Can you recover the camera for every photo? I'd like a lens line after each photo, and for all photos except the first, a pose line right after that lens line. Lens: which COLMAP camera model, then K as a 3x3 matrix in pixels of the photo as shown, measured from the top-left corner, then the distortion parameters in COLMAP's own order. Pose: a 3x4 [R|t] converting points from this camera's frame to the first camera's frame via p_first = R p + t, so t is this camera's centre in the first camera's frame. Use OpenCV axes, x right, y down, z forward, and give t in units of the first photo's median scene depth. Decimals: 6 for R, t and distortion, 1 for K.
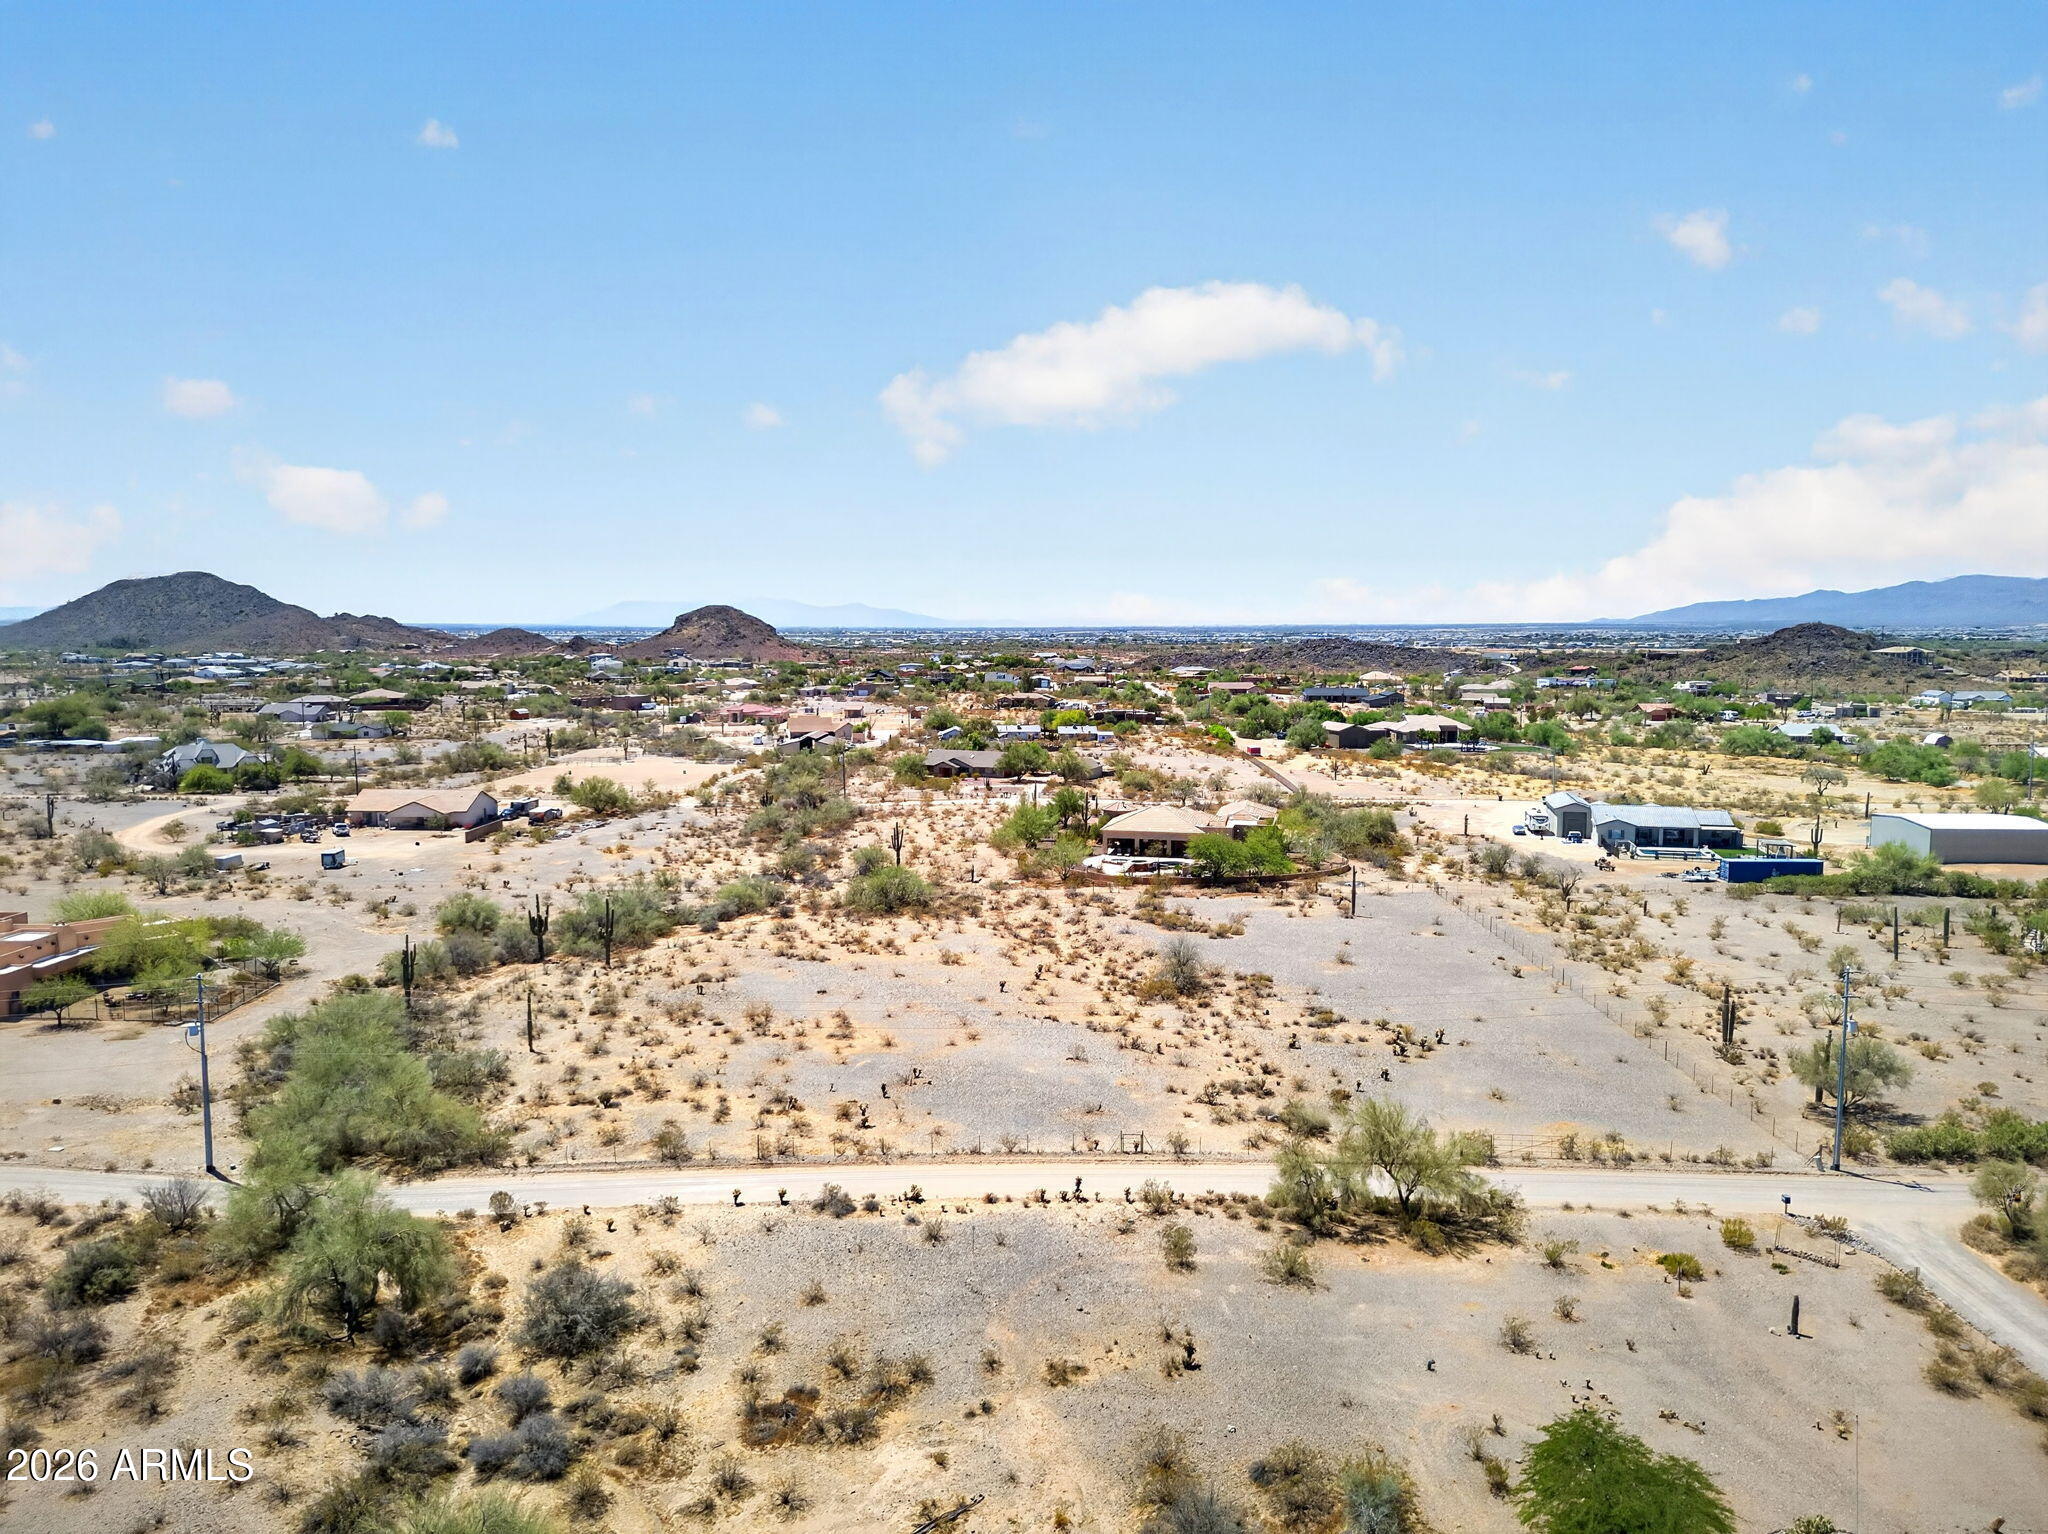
lens RADIAL K [[1432.0, 0, 1024.0], [0, 1432.0, 767.0], [0, 0, 1]] dist [0.061607, -0.049327]
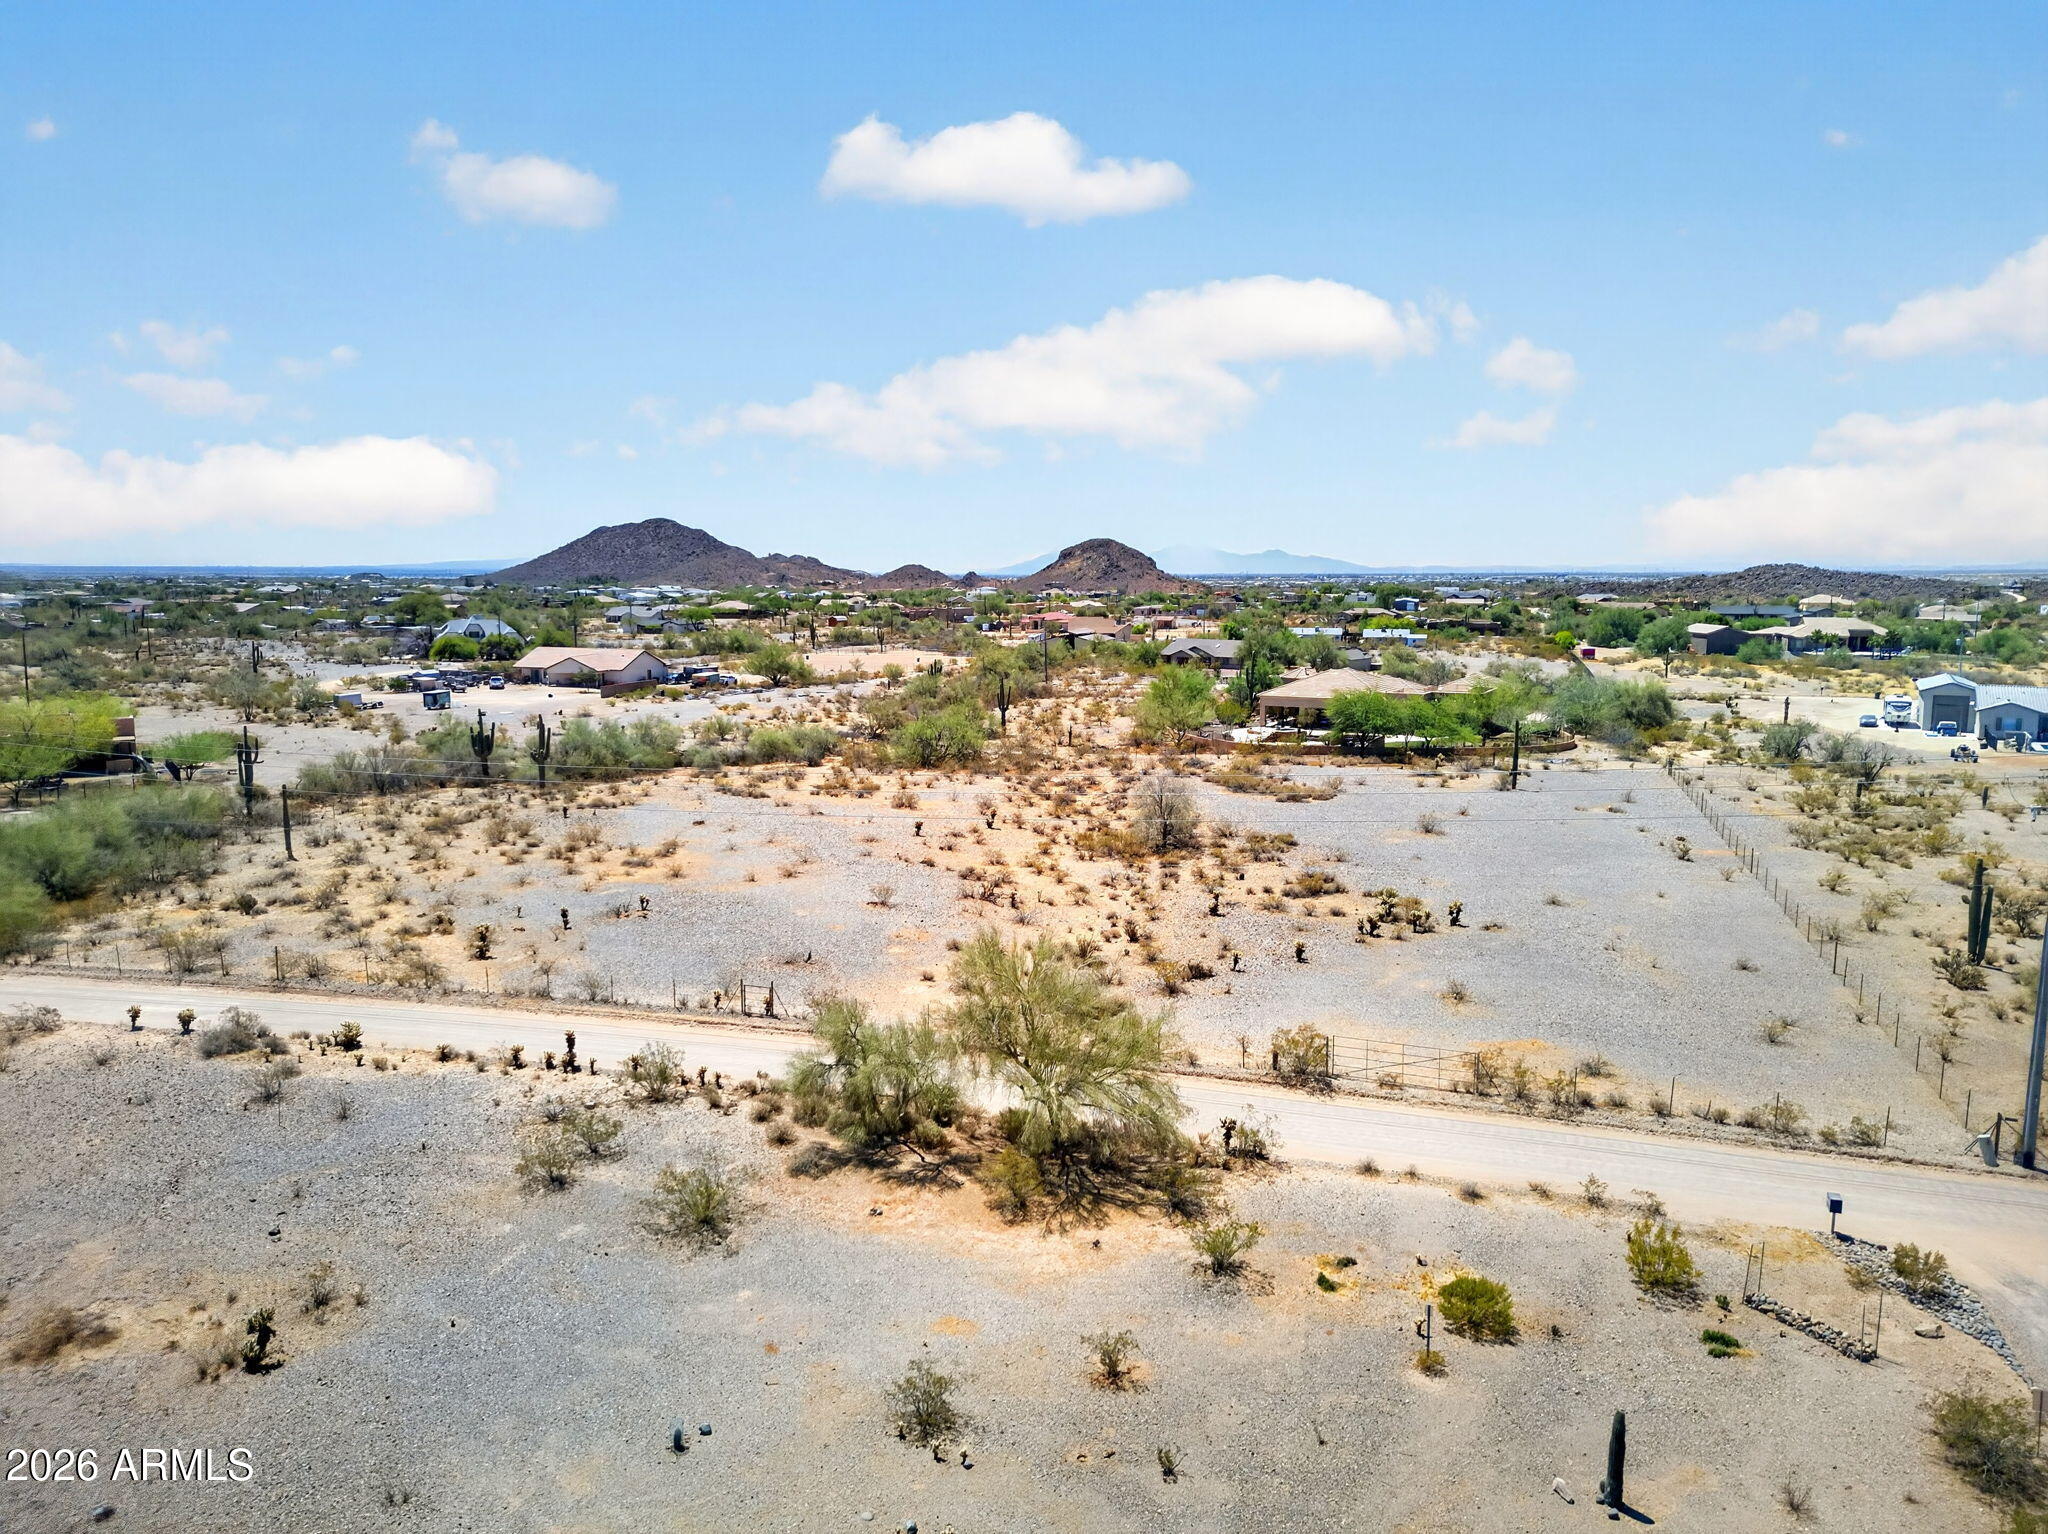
lens RADIAL K [[1433.0, 0, 1024.0], [0, 1433.0, 767.0], [0, 0, 1]] dist [0.053424, -0.055246]
pose [[0.958201, 0.039172, -0.283402, 0.367357], [-0.029503, 0.998830, 0.038309, 0.133913], [0.284571, -0.028347, 0.958236, 0.440566]]
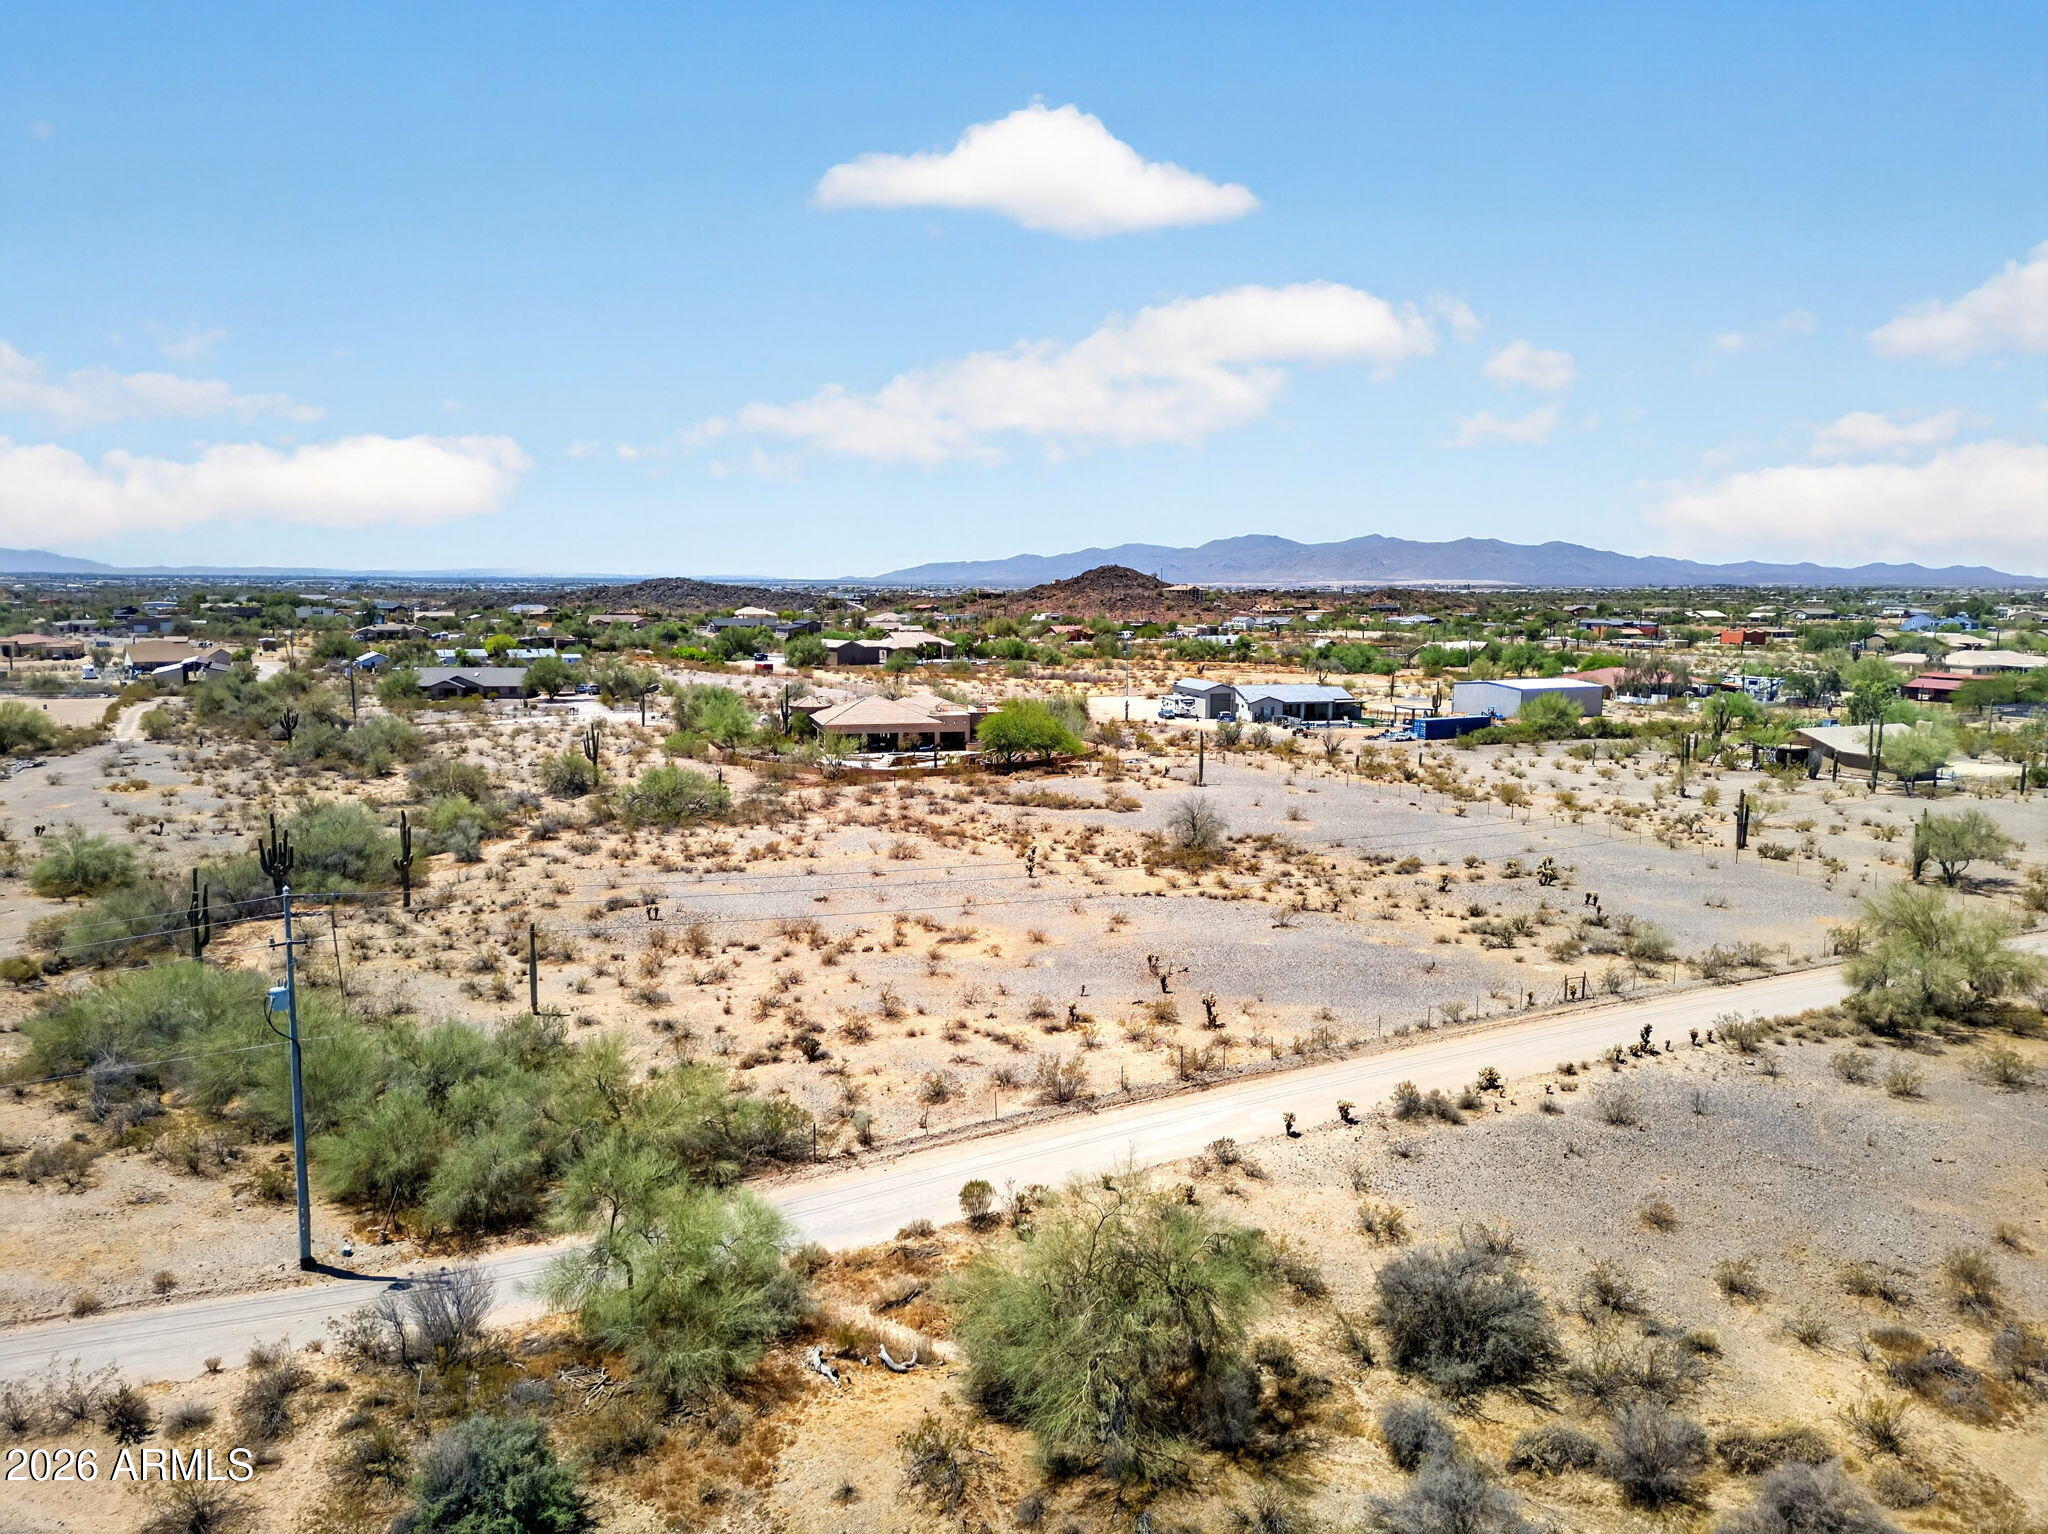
lens RADIAL K [[1432.0, 0, 1024.0], [0, 1432.0, 767.0], [0, 0, 1]] dist [0.061607, -0.049327]
pose [[0.875795, -0.054093, 0.479643, -0.591490], [0.039578, 0.998402, 0.040331, 0.092471], [-0.481058, -0.016339, 0.876536, 0.442874]]
